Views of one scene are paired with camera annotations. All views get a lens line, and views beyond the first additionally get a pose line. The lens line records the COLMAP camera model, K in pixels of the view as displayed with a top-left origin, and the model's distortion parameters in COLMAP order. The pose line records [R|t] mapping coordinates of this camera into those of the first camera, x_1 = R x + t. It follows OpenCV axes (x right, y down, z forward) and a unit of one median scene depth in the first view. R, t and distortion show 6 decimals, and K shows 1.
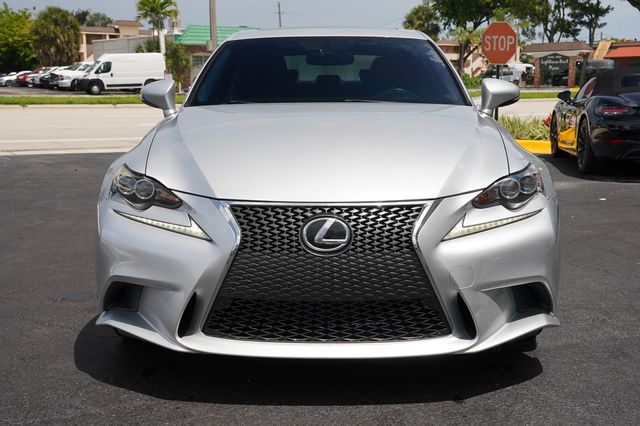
lens RADIAL K [[812.7, 0, 318.4], [0, 812.7, 213.0], [0, 0, 1]] dist [0.070040, 0.000000]
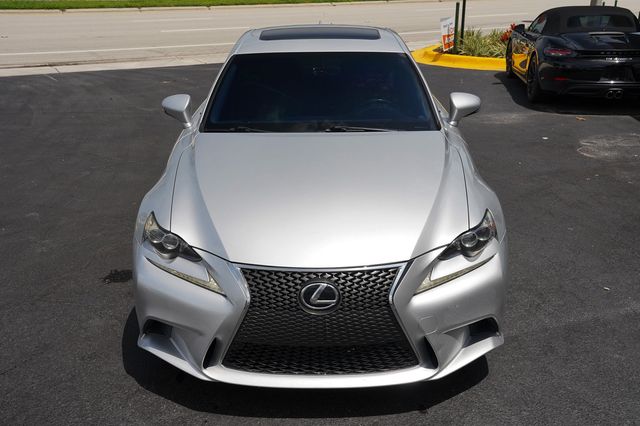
lens RADIAL K [[656.5, 0, 321.3], [0, 656.5, 212.4], [0, 0, 1]] dist [0.015528, 0.000000]
pose [[0.999900, -0.009653, 0.010295, 0.002896], [0.007287, 0.977860, 0.209133, -0.290773], [-0.012086, -0.209038, 0.977833, 0.048313]]
